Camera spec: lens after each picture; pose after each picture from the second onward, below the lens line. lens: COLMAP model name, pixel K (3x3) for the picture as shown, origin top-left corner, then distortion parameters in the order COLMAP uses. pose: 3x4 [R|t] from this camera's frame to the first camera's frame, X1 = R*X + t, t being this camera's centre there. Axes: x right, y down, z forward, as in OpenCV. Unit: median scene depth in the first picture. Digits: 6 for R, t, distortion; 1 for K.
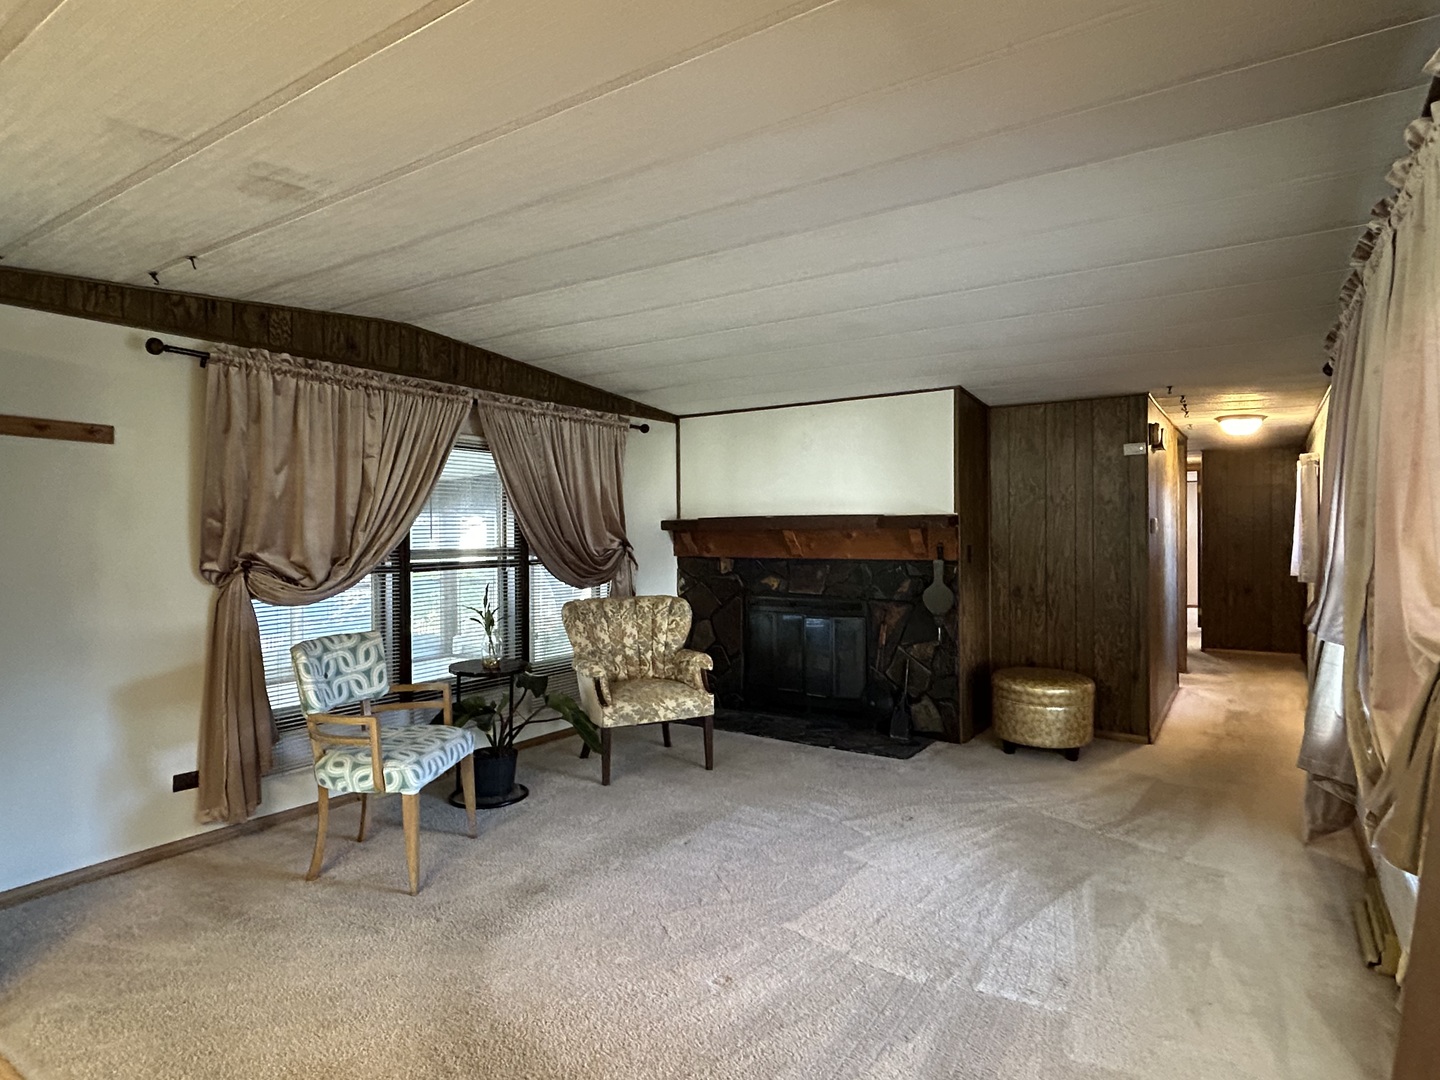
lens RADIAL K [[796.6, 0, 715.7], [0, 796.6, 533.9], [0, 0, 1]] dist [-0.001360, -0.000262]
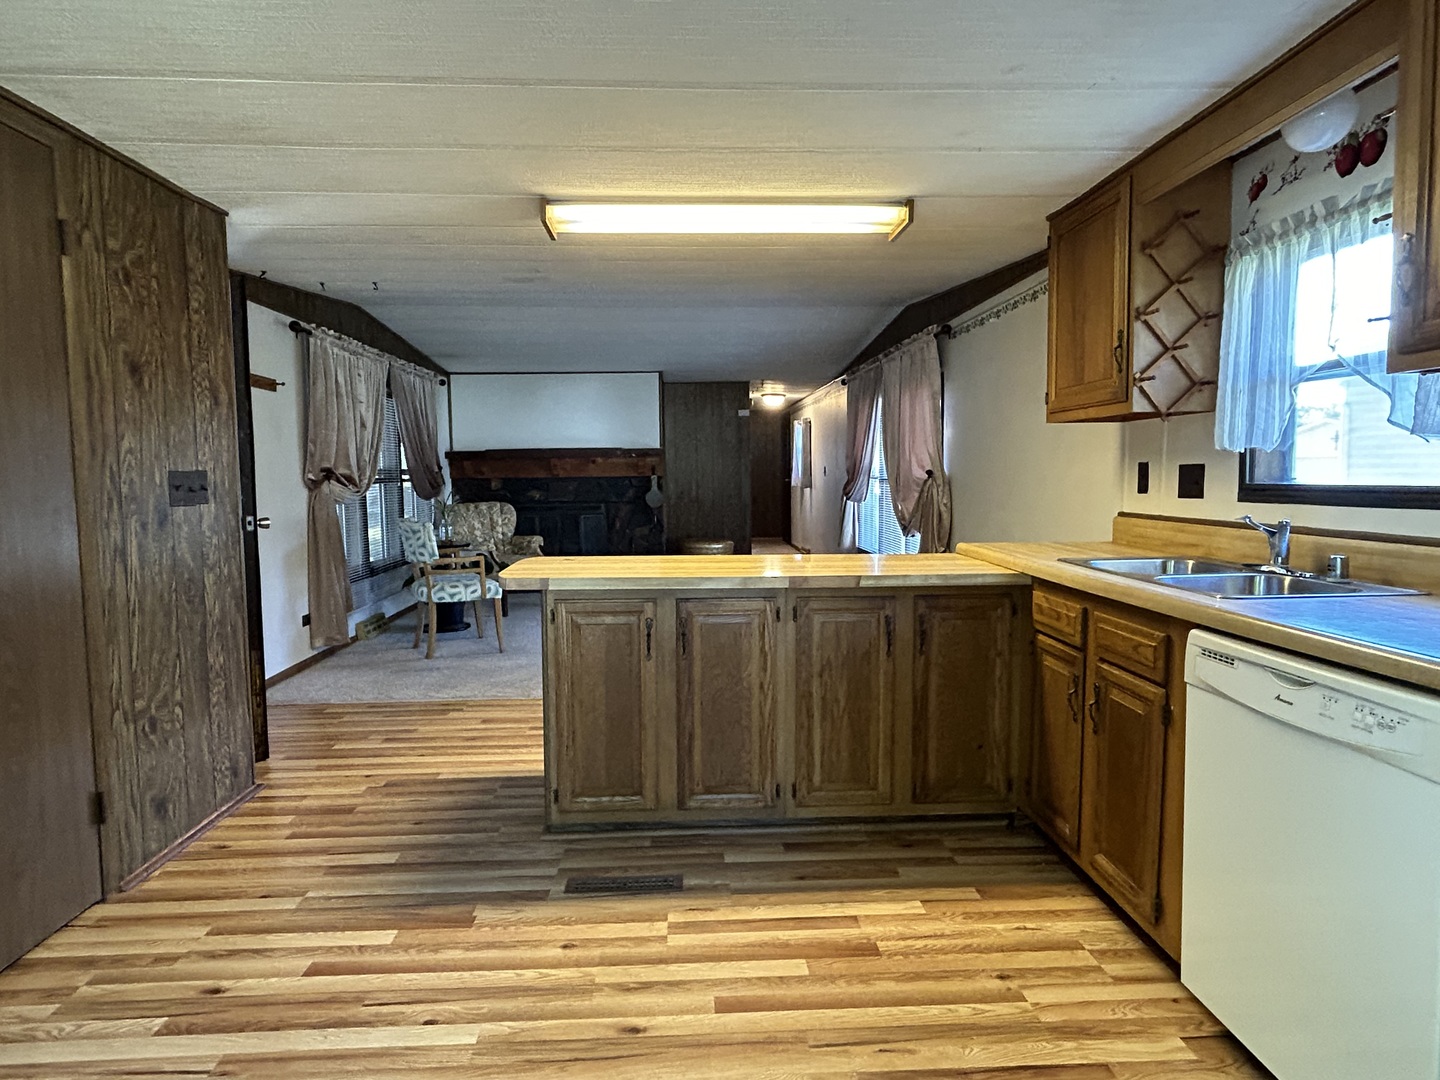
lens RADIAL K [[796.6, 0, 715.7], [0, 796.6, 533.9], [0, 0, 1]] dist [-0.001360, -0.000262]
pose [[0.806275, -0.053253, 0.589140, -0.608589], [0.009530, 0.996980, 0.077076, 0.027357], [-0.591465, -0.056530, 0.804347, -0.430506]]
